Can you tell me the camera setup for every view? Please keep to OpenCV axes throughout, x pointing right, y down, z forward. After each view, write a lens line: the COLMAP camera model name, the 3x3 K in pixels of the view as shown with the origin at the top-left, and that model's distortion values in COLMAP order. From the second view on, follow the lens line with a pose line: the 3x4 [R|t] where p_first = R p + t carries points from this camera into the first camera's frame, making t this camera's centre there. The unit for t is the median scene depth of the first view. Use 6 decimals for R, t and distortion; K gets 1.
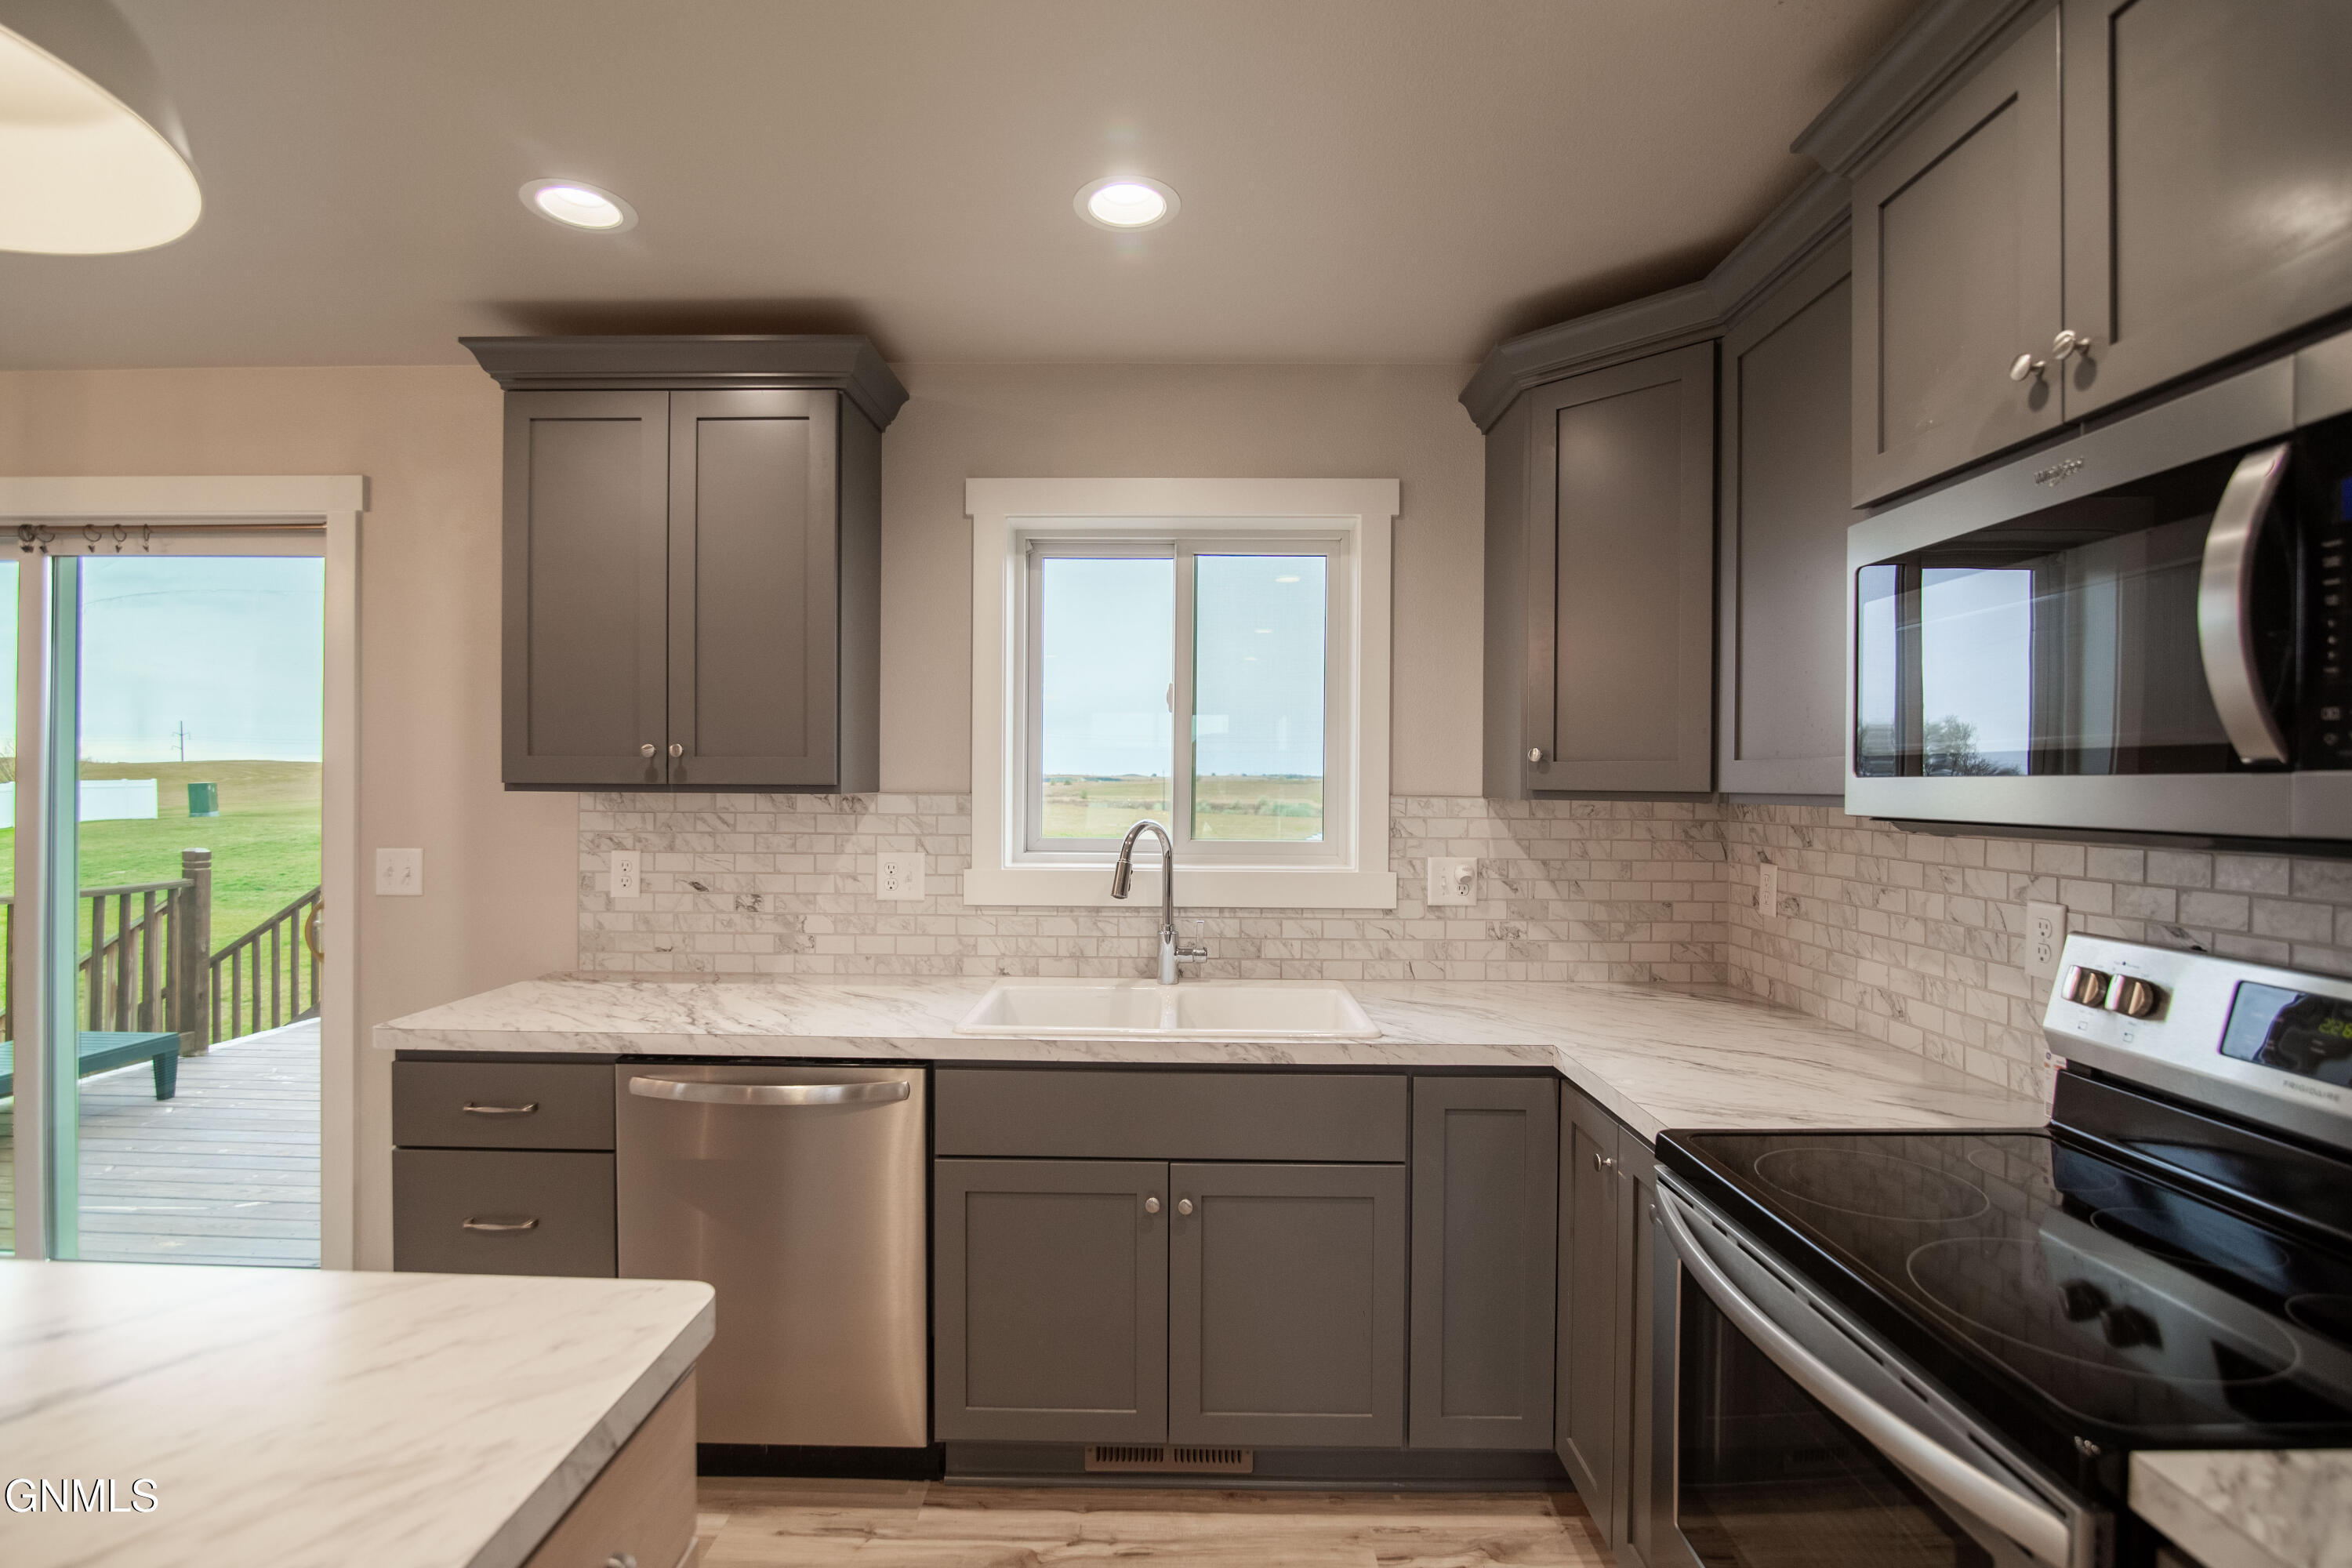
lens RADIAL K [[1088.8, 0, 1170.3], [0, 1088.8, 789.5], [0, 0, 1]] dist [-0.018330, 0.000277]
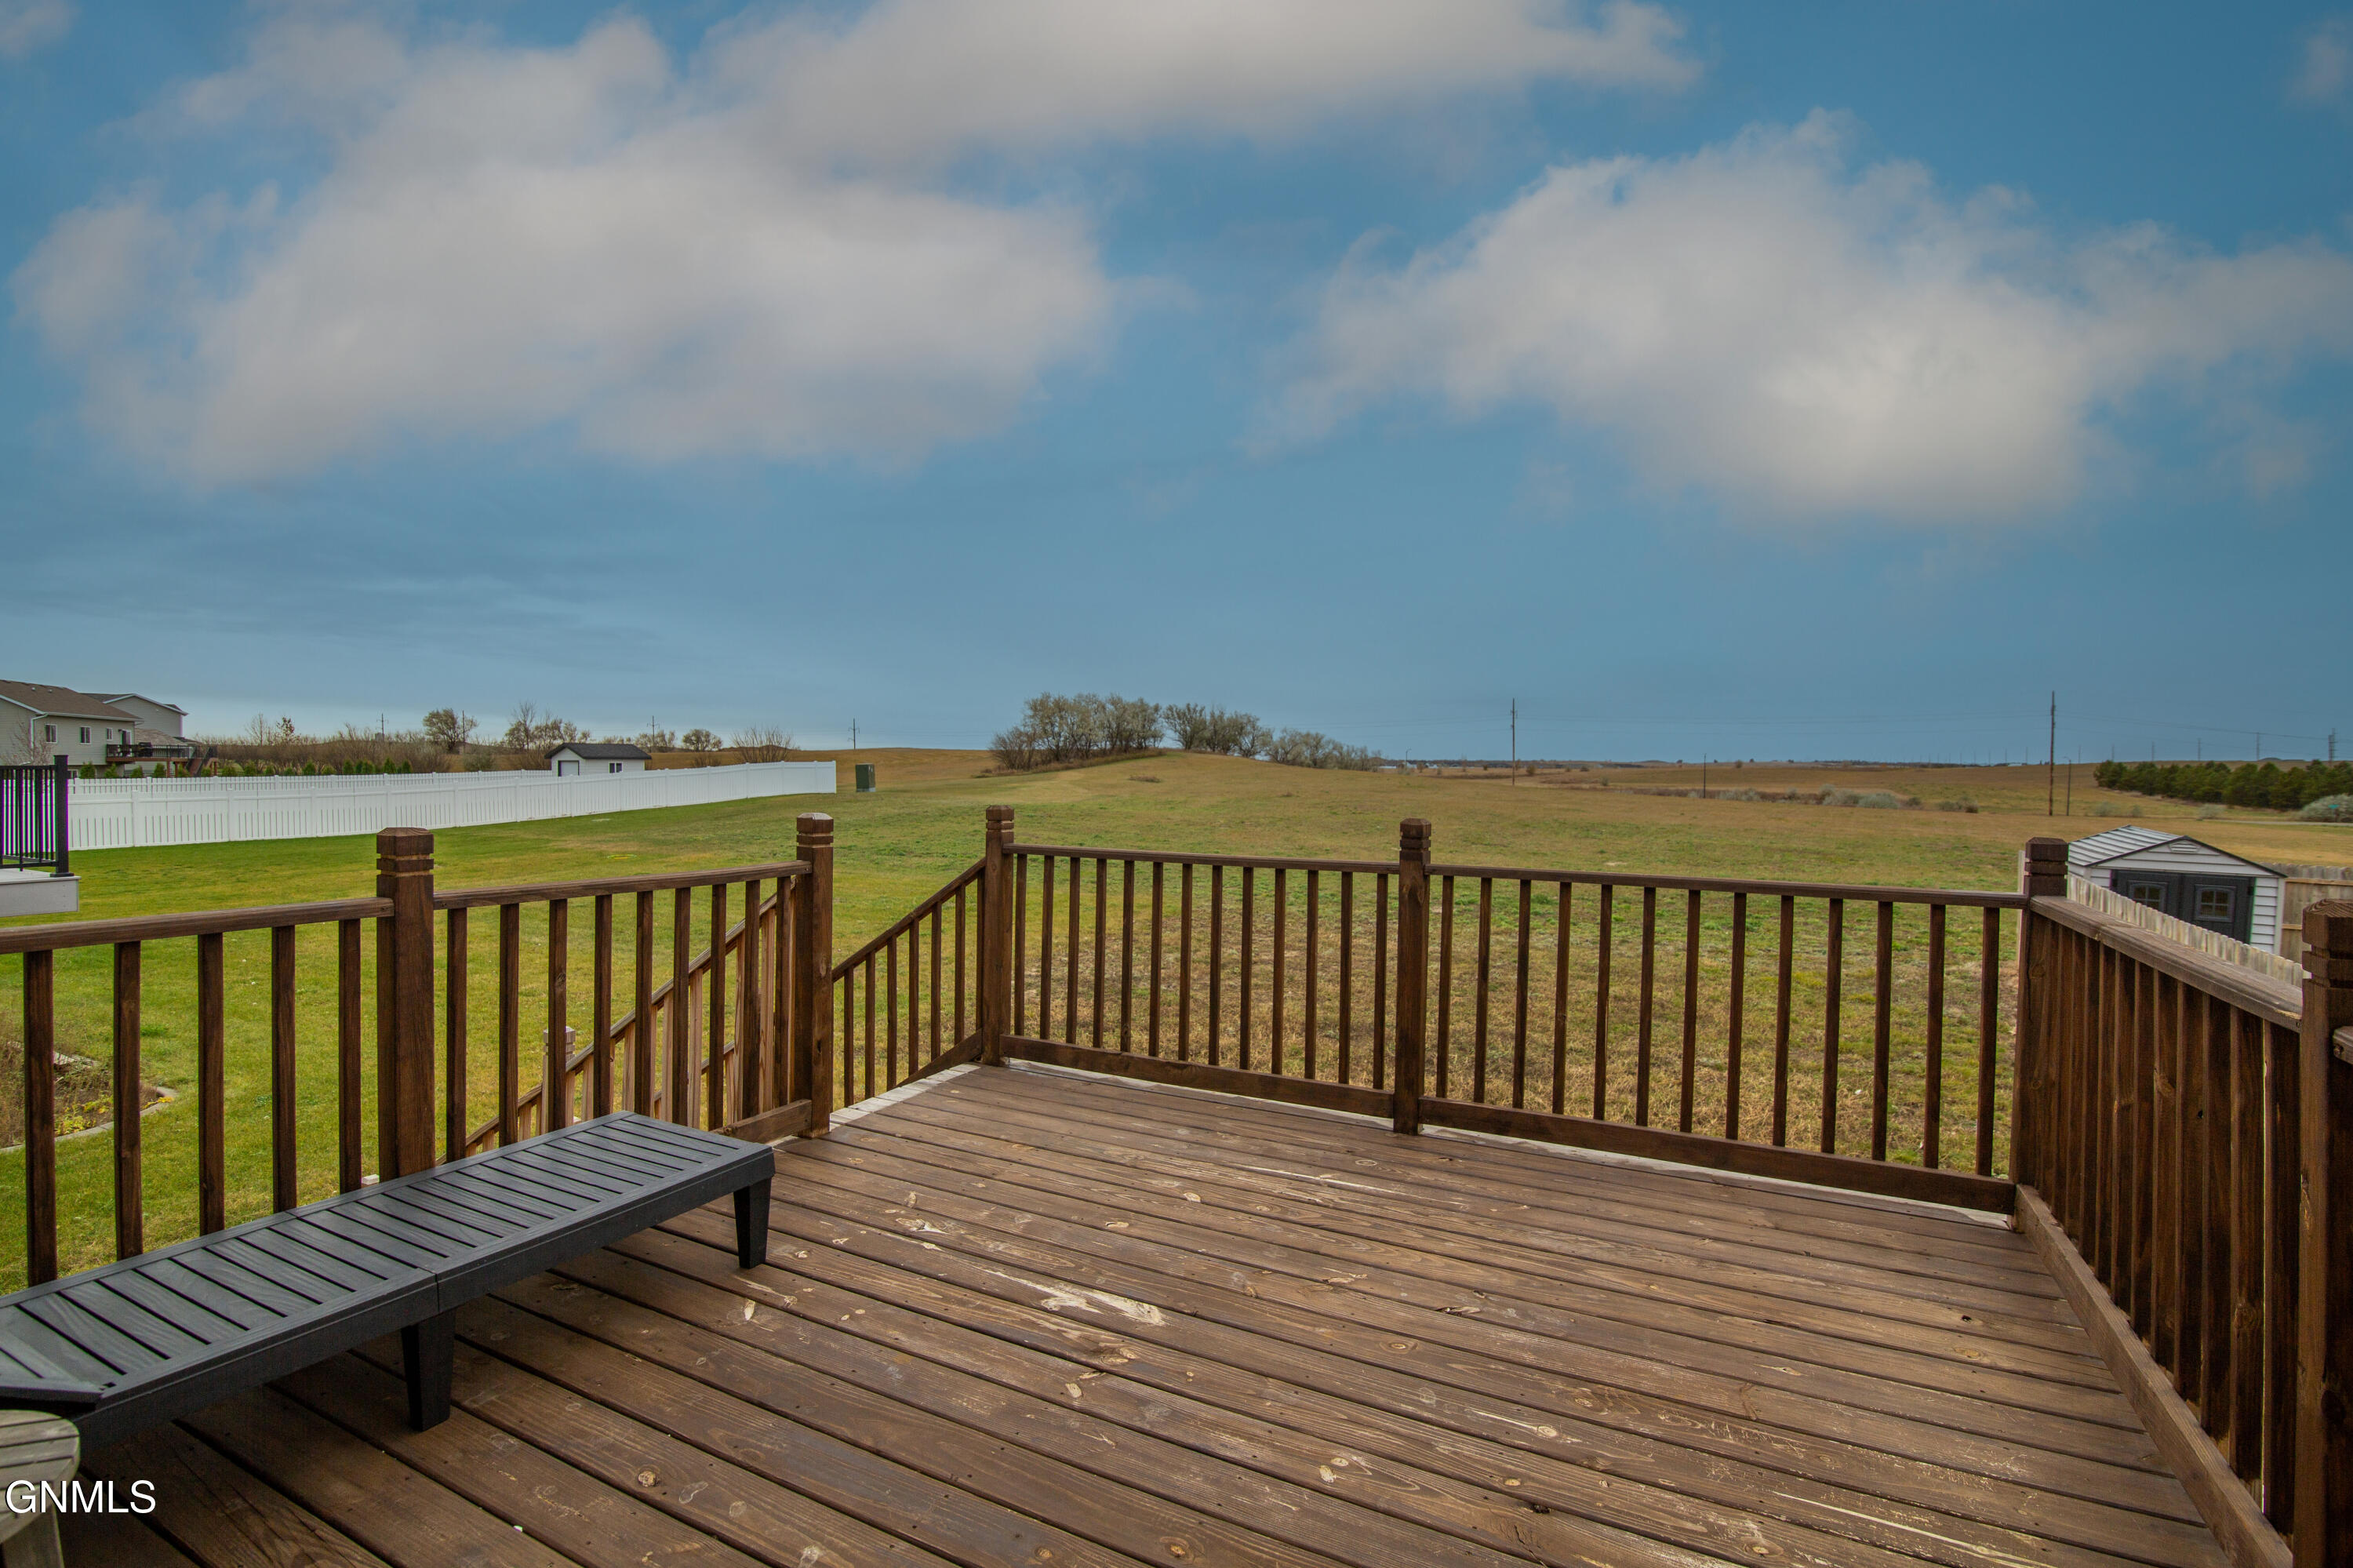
lens RADIAL K [[1076.5, 0, 1174.1], [0, 1076.5, 786.0], [0, 0, 1]] dist [-0.016854, -0.000020]
pose [[0.897864, 0.009569, -0.440169, -0.882530], [-0.005165, 0.999924, 0.011201, 0.061385], [0.440242, -0.007784, 0.897845, 1.055305]]
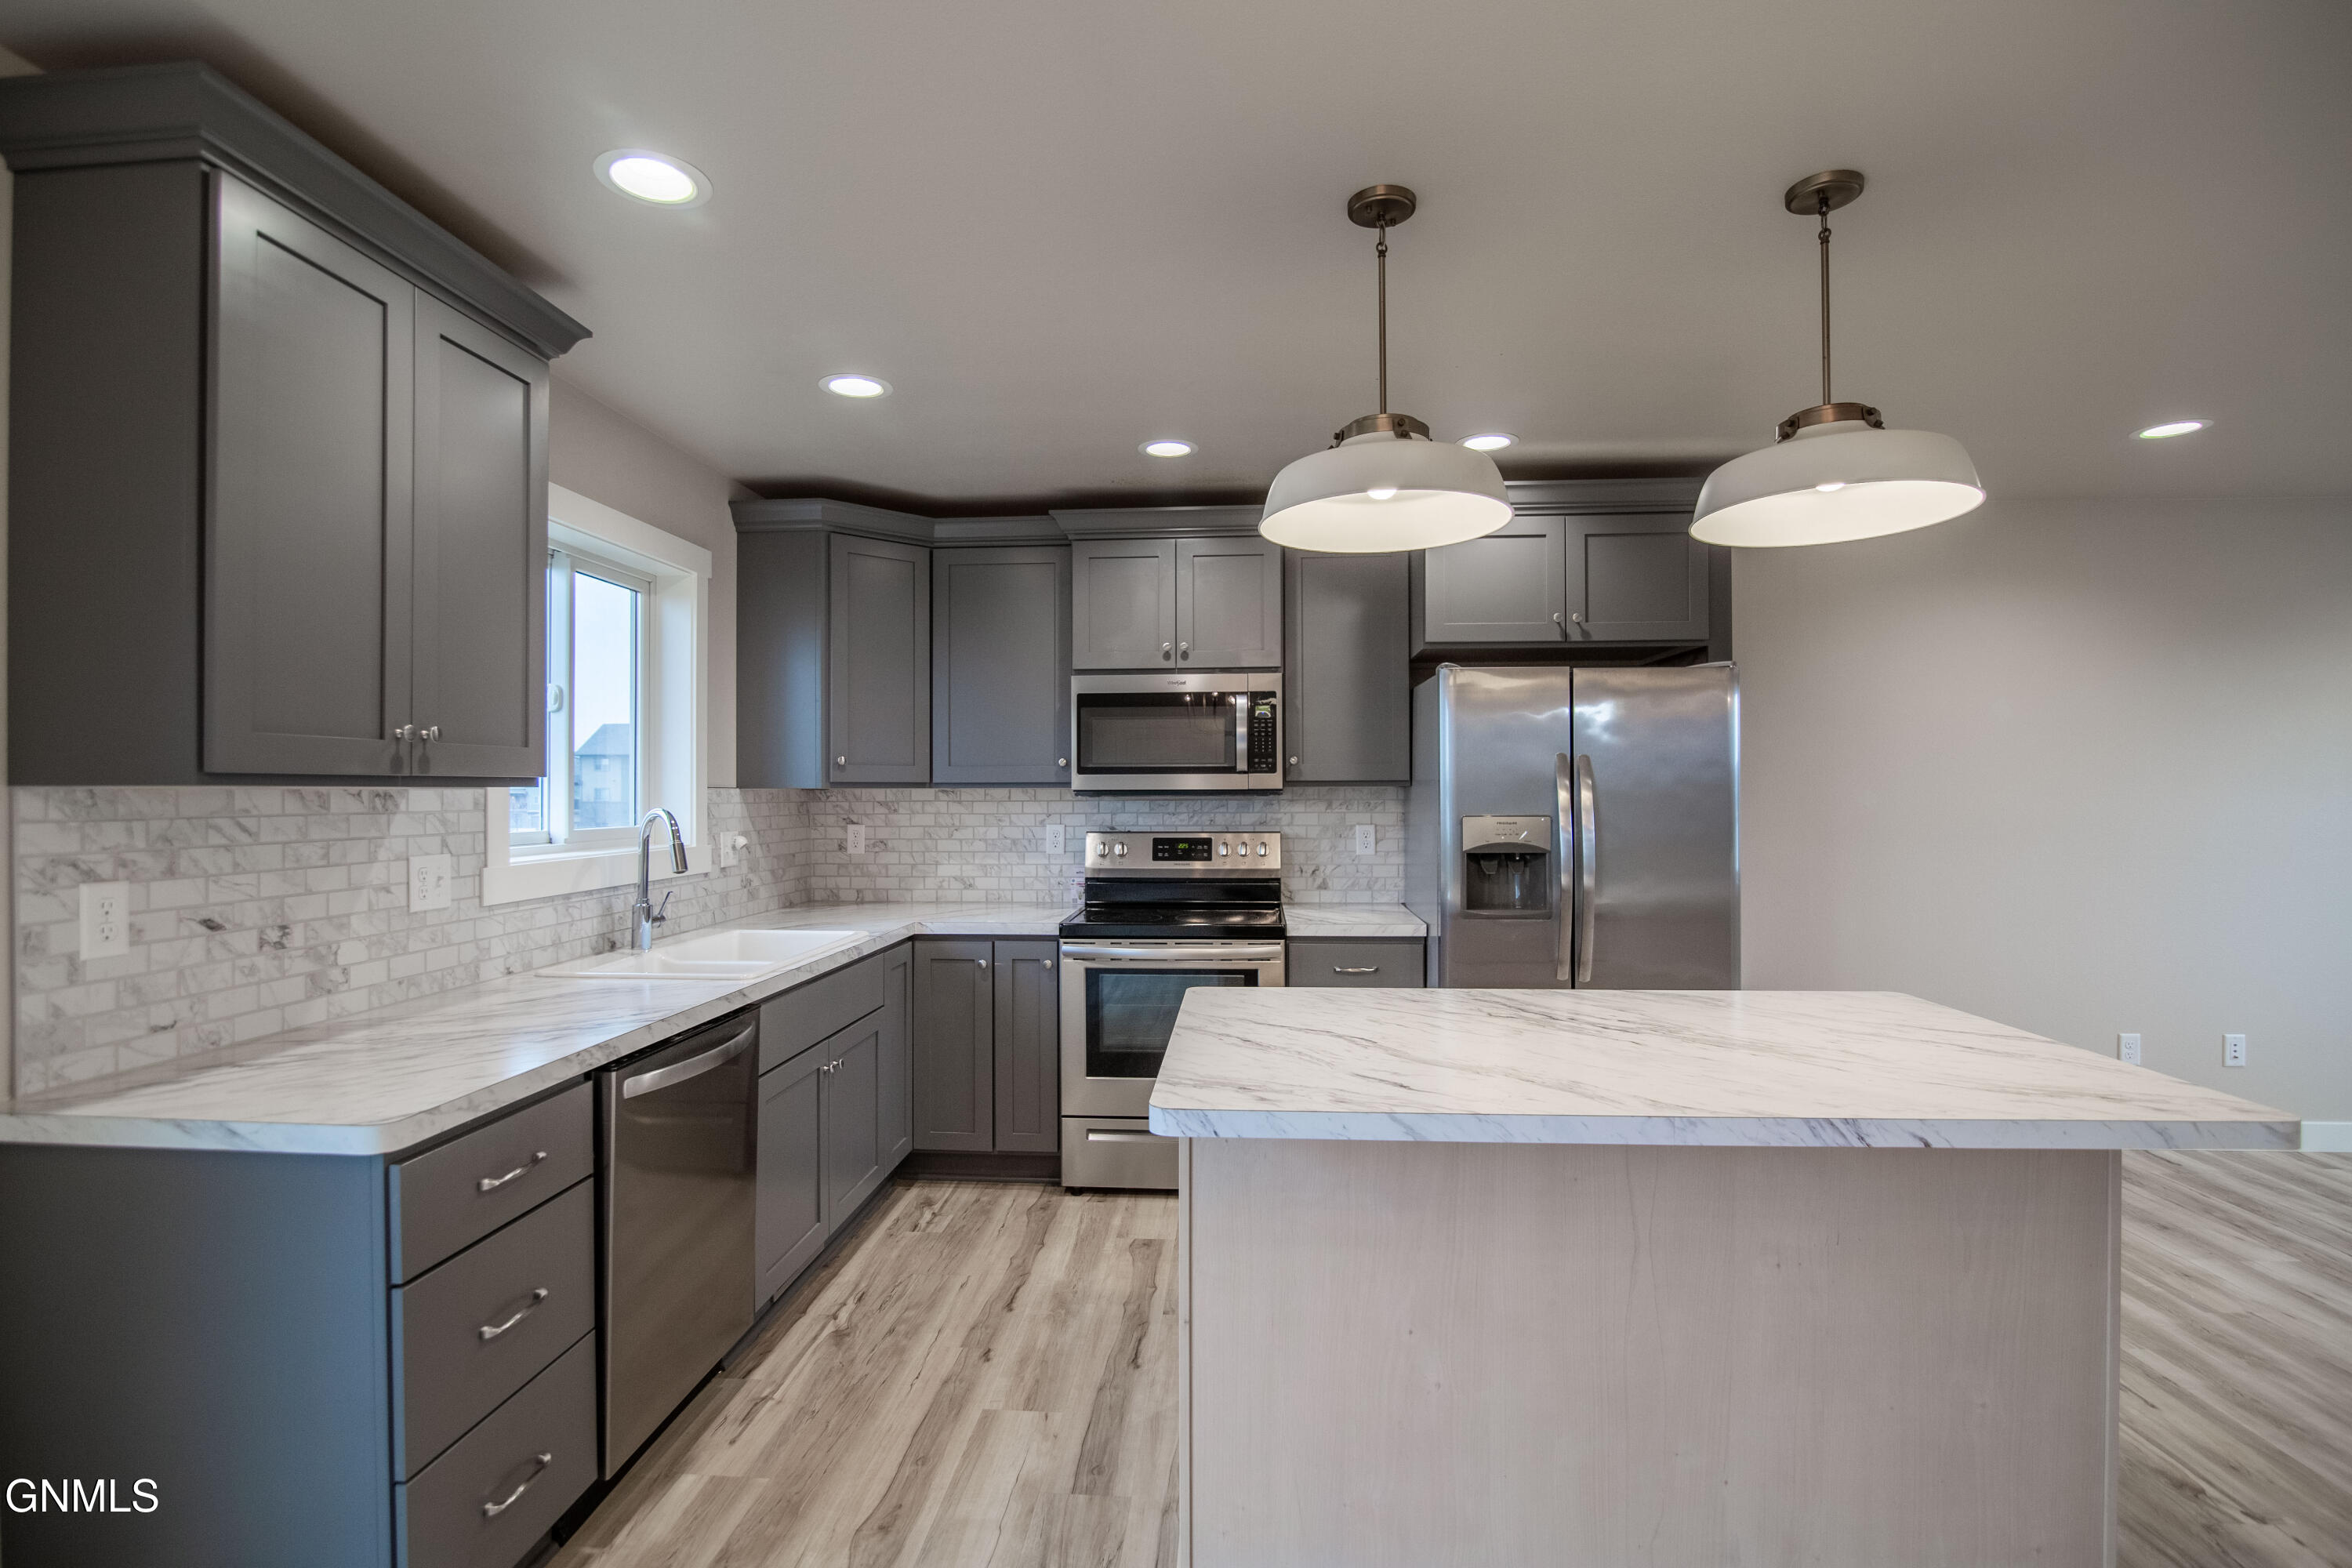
lens RADIAL K [[1088.8, 0, 1170.3], [0, 1088.8, 789.5], [0, 0, 1]] dist [-0.018330, 0.000277]
pose [[0.061499, -0.007185, 0.998081, -1.080503], [0.009916, 0.999929, 0.006588, 0.004830], [-0.998058, 0.009492, 0.061566, 0.348044]]
